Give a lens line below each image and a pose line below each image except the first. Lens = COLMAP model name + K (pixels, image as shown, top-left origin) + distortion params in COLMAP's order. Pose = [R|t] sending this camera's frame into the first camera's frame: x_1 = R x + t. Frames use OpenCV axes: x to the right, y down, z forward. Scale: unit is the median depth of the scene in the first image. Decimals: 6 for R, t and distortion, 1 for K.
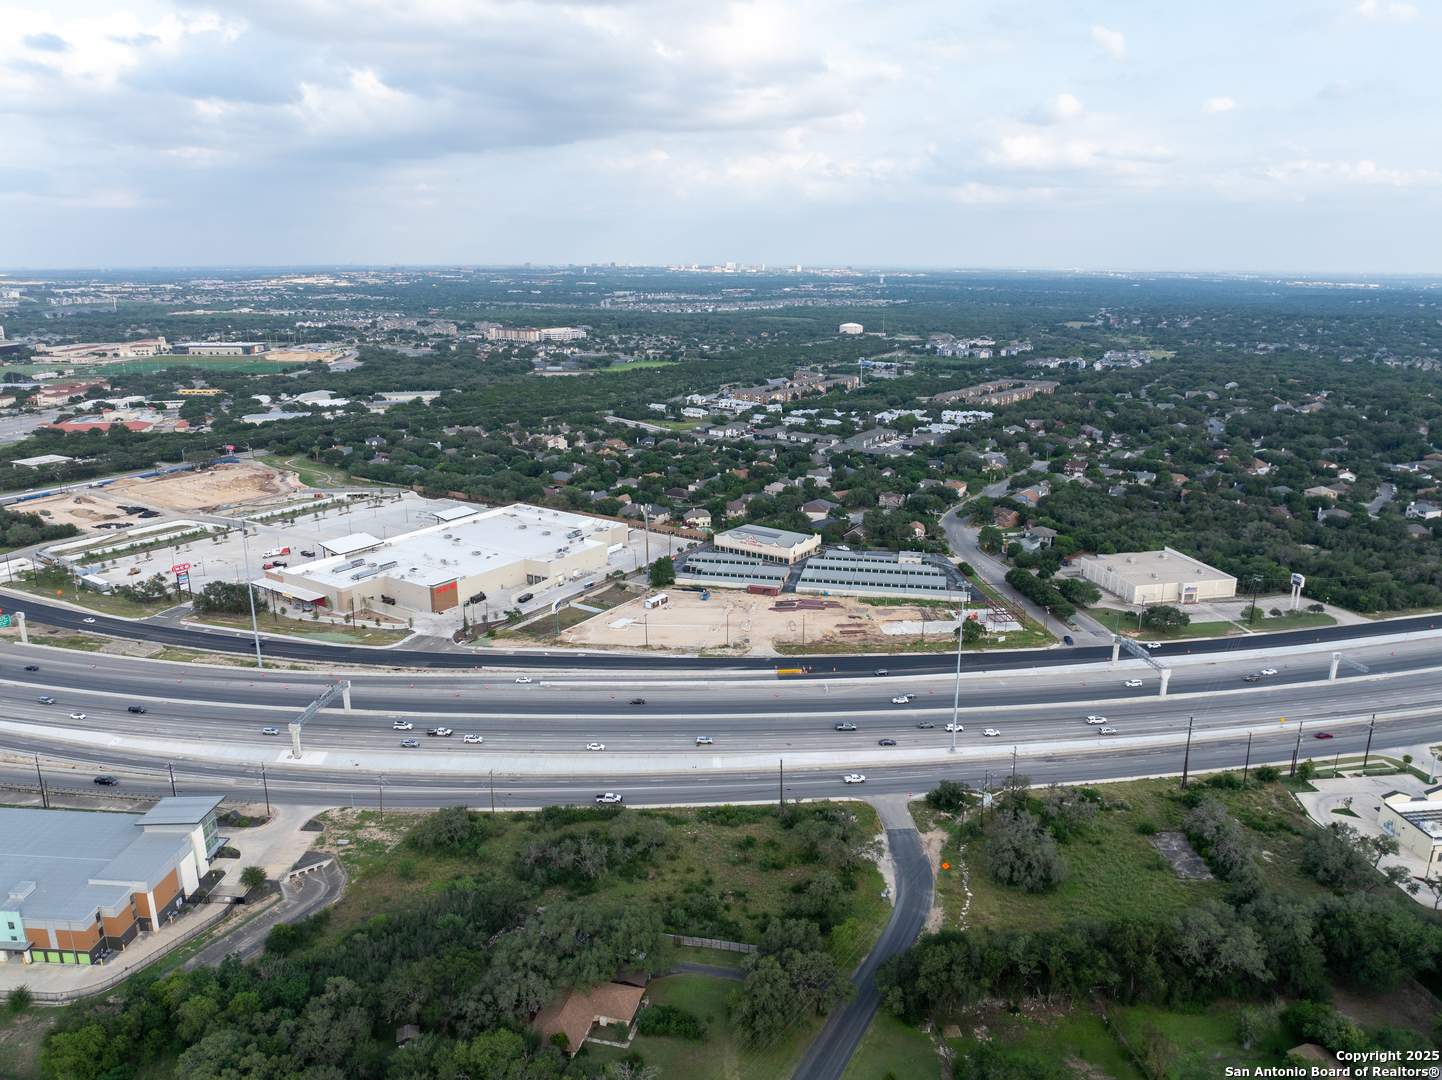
lens RADIAL K [[1014.2, 0, 721.0], [0, 1014.2, 540.0], [0, 0, 1]] dist [-0.030887, -0.004502]
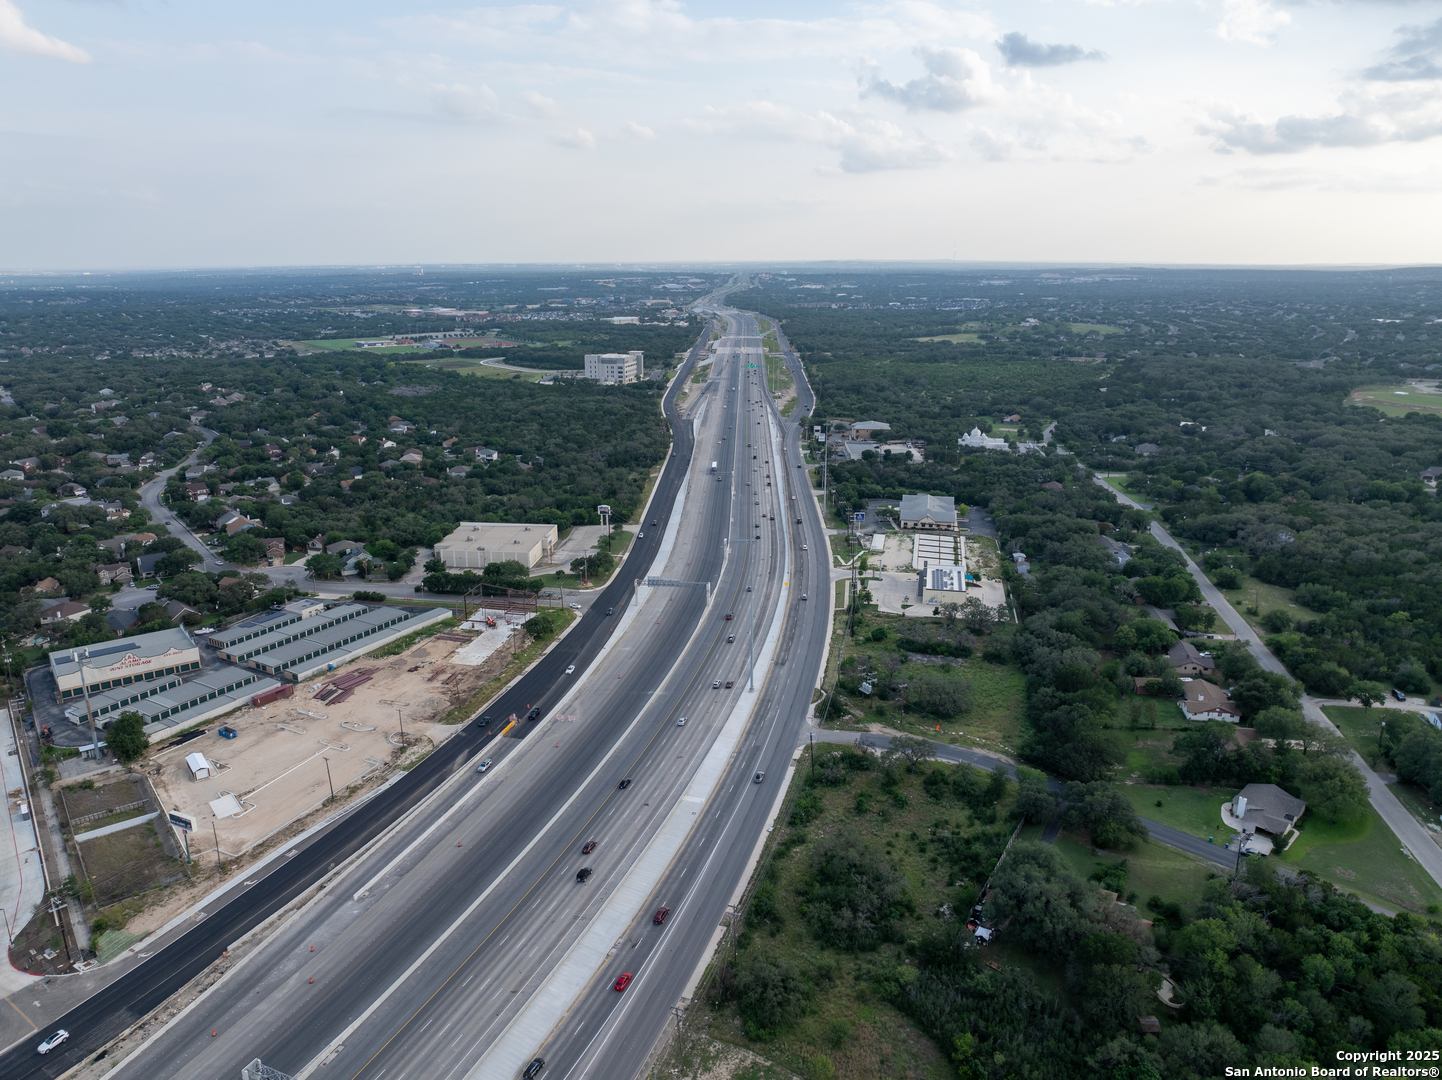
lens RADIAL K [[1004.3, 0, 725.0], [0, 1004.3, 564.9], [0, 0, 1]] dist [-0.035633, 0.003885]
pose [[0.300052, -0.284138, 0.910623, -0.565009], [0.258586, 0.943093, 0.209065, -0.123640], [-0.918206, 0.172744, 0.356452, 0.442426]]
